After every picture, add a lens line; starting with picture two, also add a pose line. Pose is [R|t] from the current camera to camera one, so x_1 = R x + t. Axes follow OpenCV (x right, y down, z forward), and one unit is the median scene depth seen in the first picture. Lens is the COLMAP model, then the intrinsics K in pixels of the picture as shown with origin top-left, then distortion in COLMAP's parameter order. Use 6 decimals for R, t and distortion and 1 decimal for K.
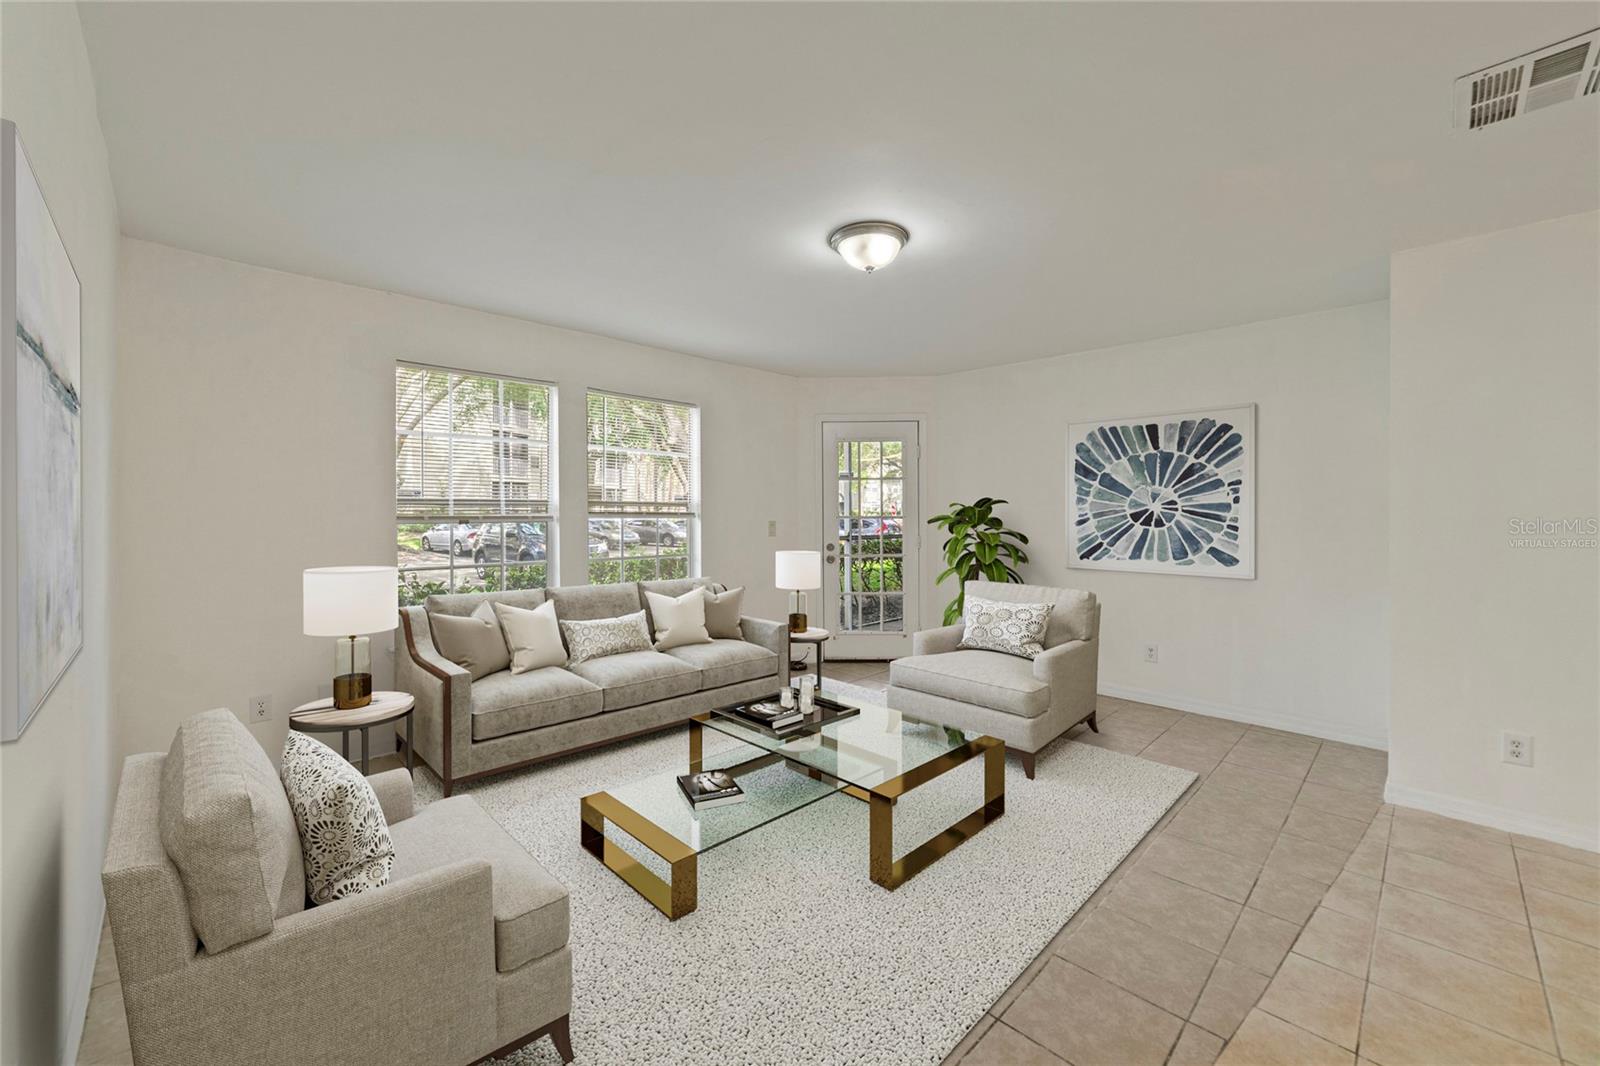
lens RADIAL K [[626.7, 0, 791.7], [0, 626.7, 515.6], [0, 0, 1]] dist [0.000521, 0.000164]
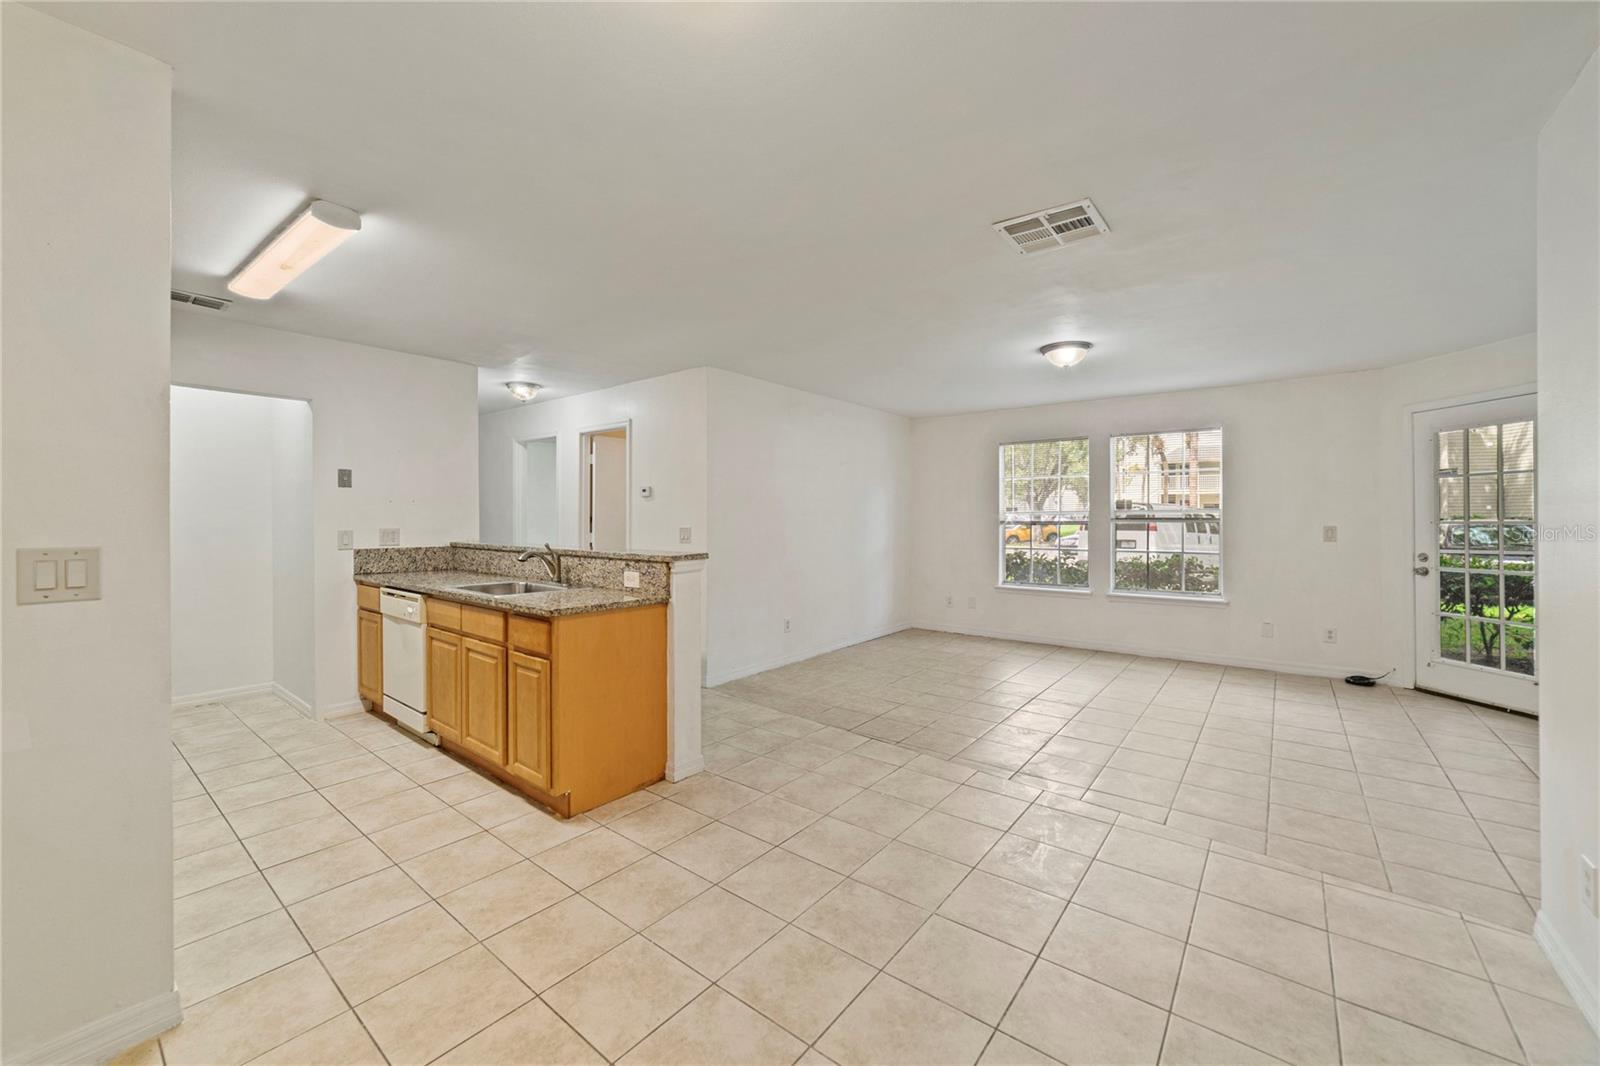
lens RADIAL K [[626.7, 0, 791.7], [0, 626.7, 515.6], [0, 0, 1]] dist [0.000521, 0.000164]
pose [[0.101028, -0.000731, -0.994883, 1.670854], [-0.003641, 0.999993, -0.001104, -0.003667], [0.994877, 0.003734, 0.101024, 0.124073]]
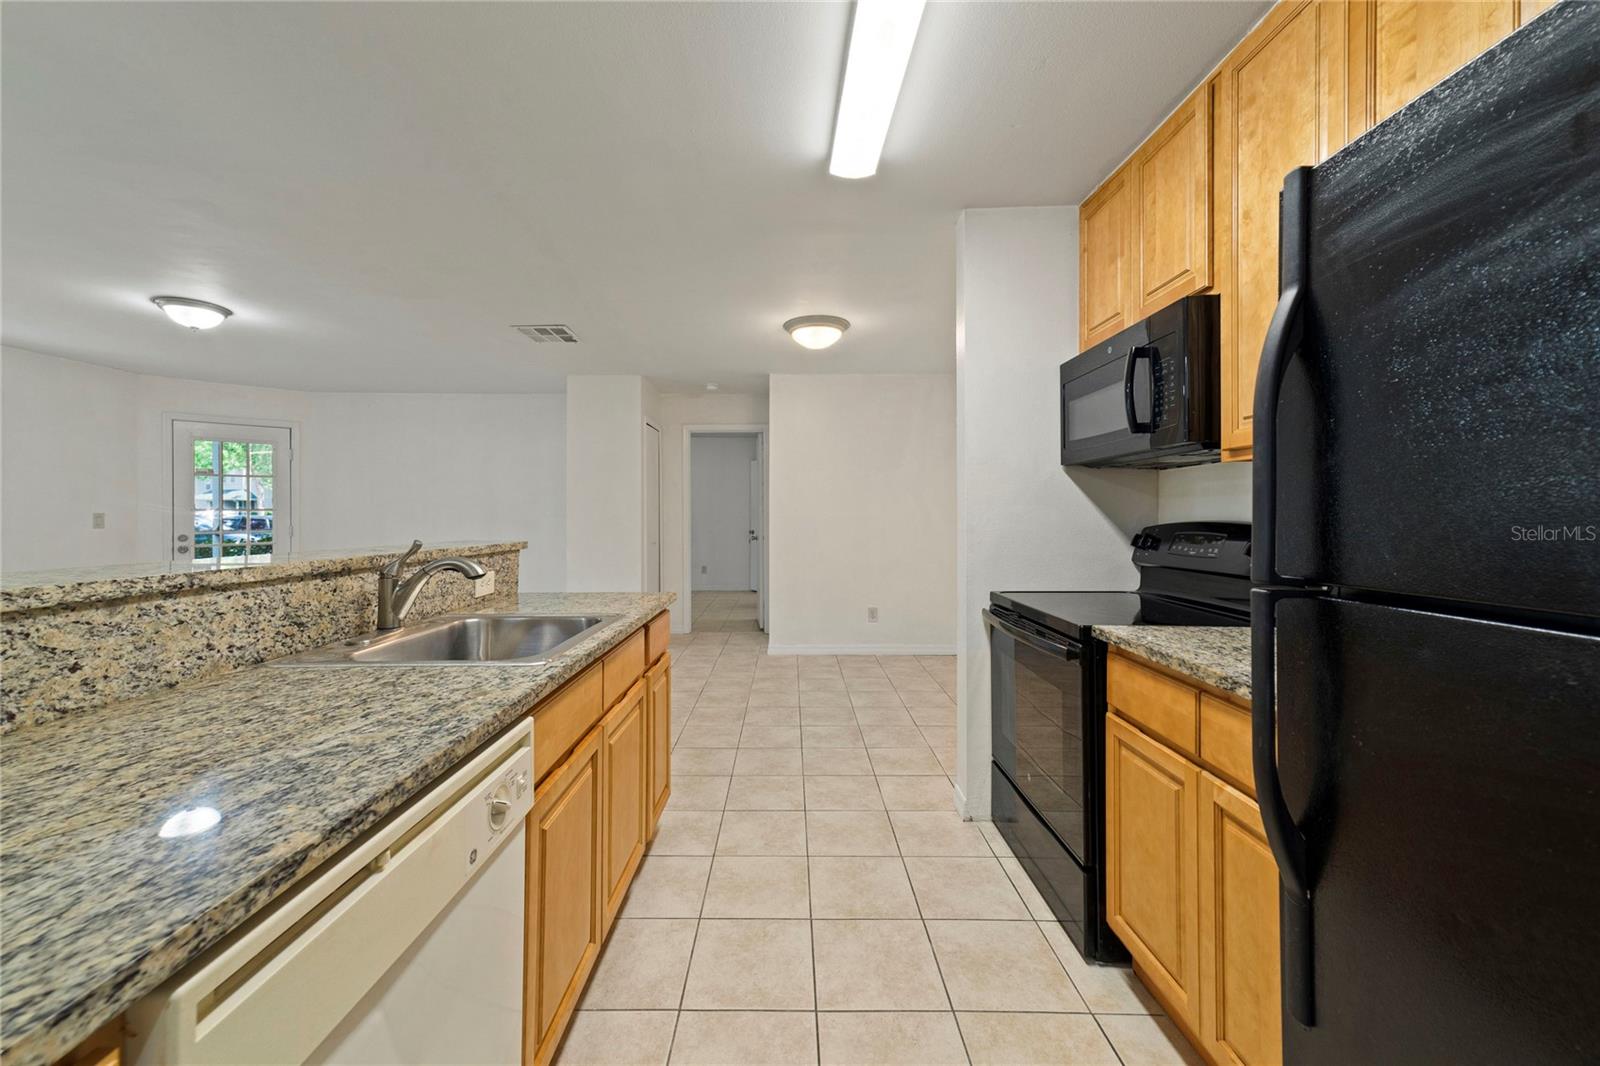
lens RADIAL K [[626.7, 0, 791.7], [0, 626.7, 515.6], [0, 0, 1]] dist [0.000521, 0.000164]
pose [[0.702233, 0.008204, 0.711900, 0.059802], [0.000084, 0.999933, -0.011605, 0.050509], [-0.711947, 0.008209, 0.702185, -0.955469]]
